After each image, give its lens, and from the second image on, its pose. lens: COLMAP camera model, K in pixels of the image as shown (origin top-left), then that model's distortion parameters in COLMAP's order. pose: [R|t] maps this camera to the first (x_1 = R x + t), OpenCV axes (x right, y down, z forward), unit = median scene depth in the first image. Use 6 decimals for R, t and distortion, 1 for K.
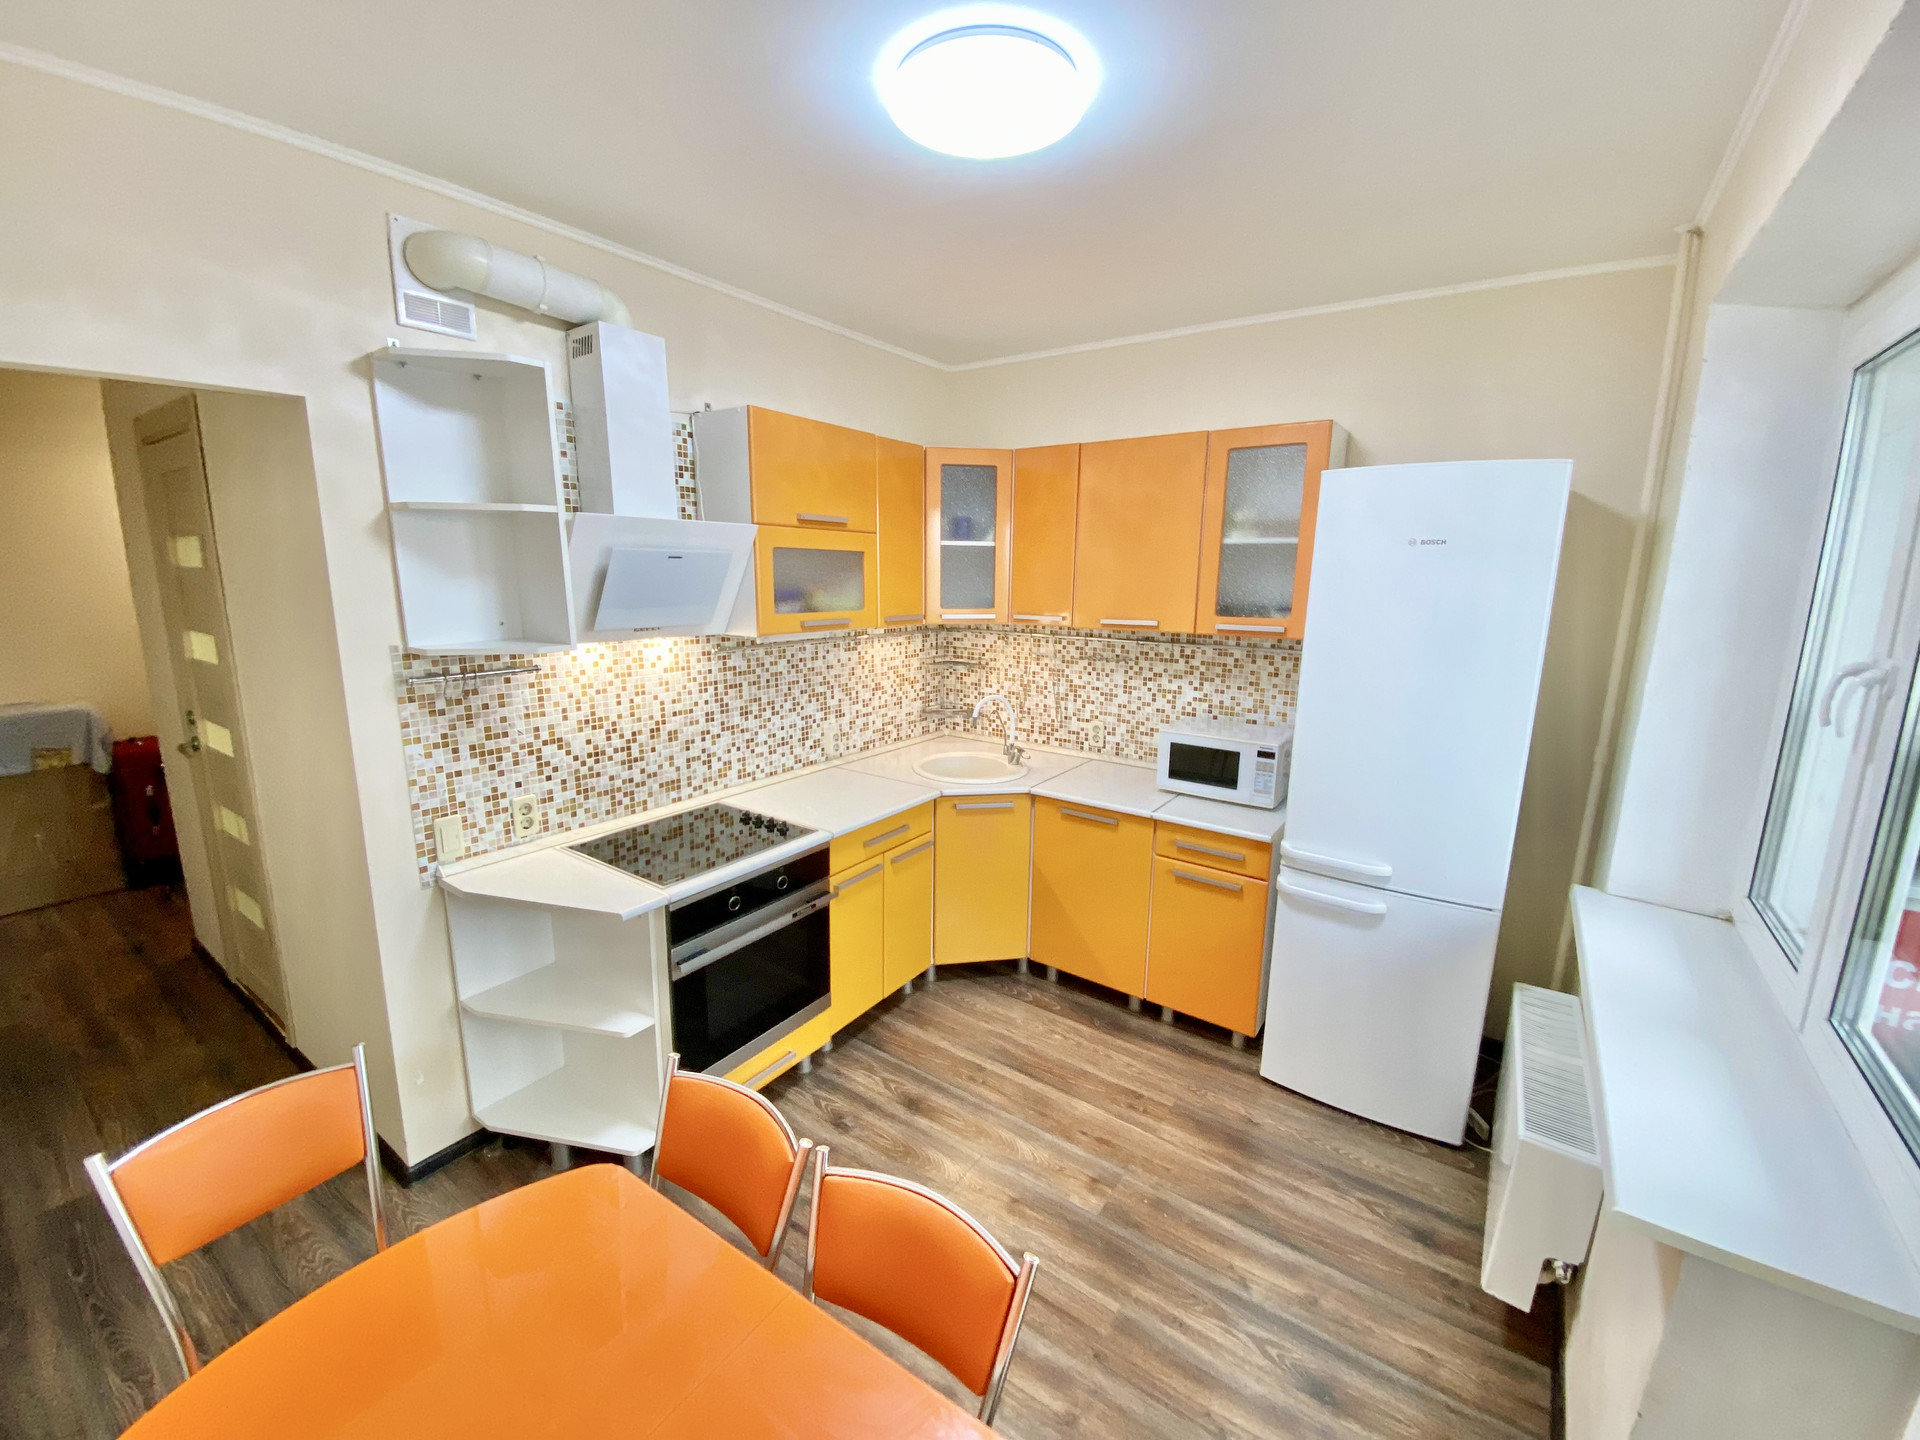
lens RADIAL K [[767.4, 0, 956.8], [0, 767.4, 716.3], [0, 0, 1]] dist [-0.012437, -0.000899]
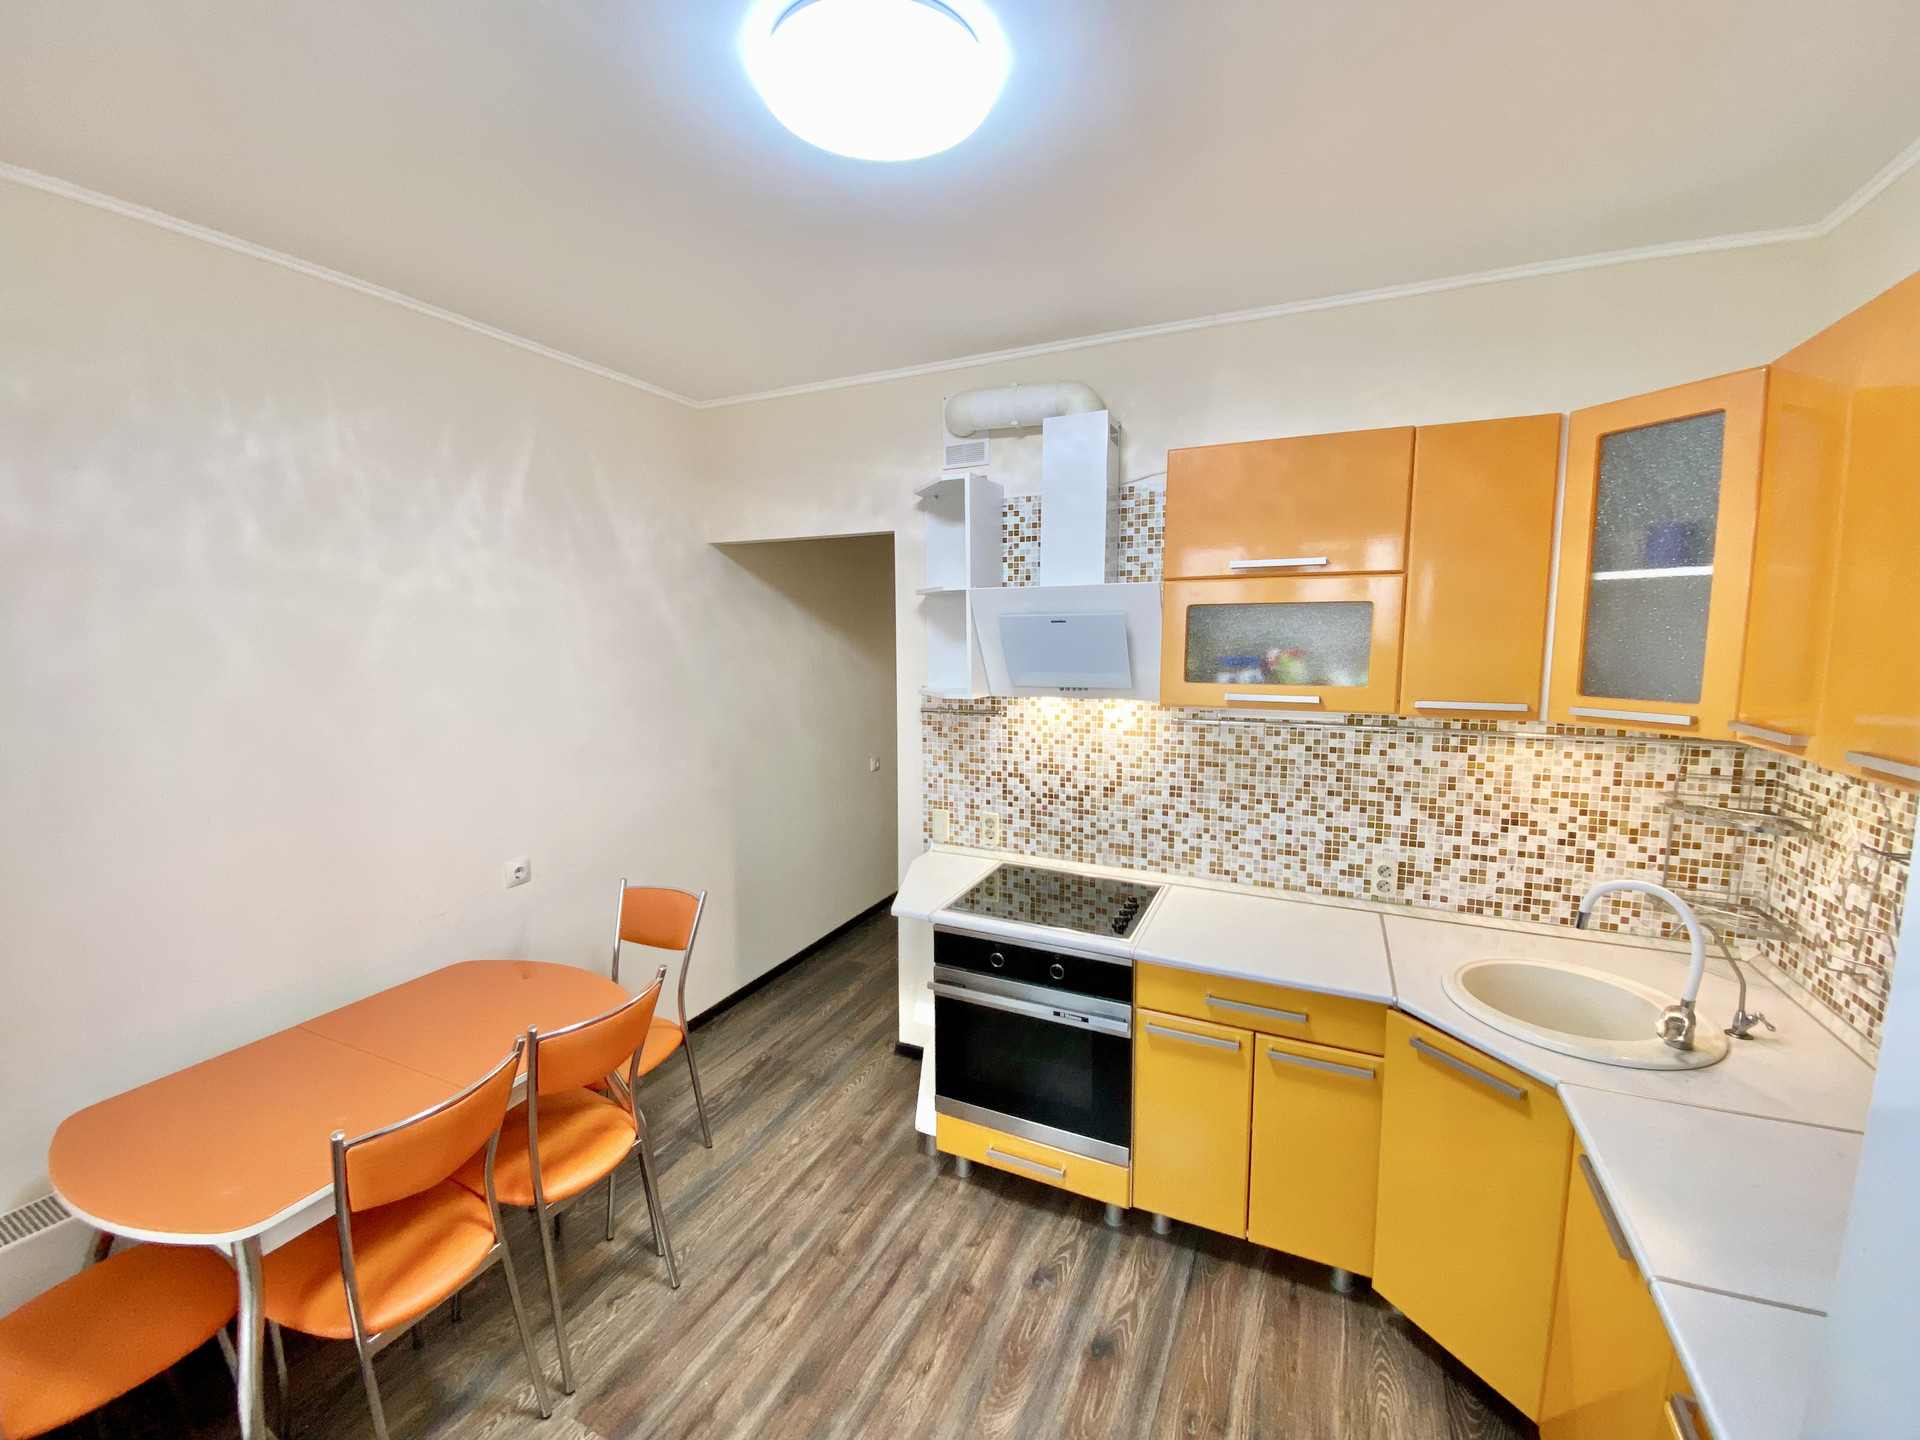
lens RADIAL K [[767.4, 0, 958.3], [0, 767.4, 714.7], [0, 0, 1]] dist [-0.012437, -0.000899]
pose [[0.133917, 0.093889, -0.986535, 0.561728], [-0.173158, 0.982404, 0.069990, -0.113732], [0.975747, 0.161454, 0.147818, 0.629174]]
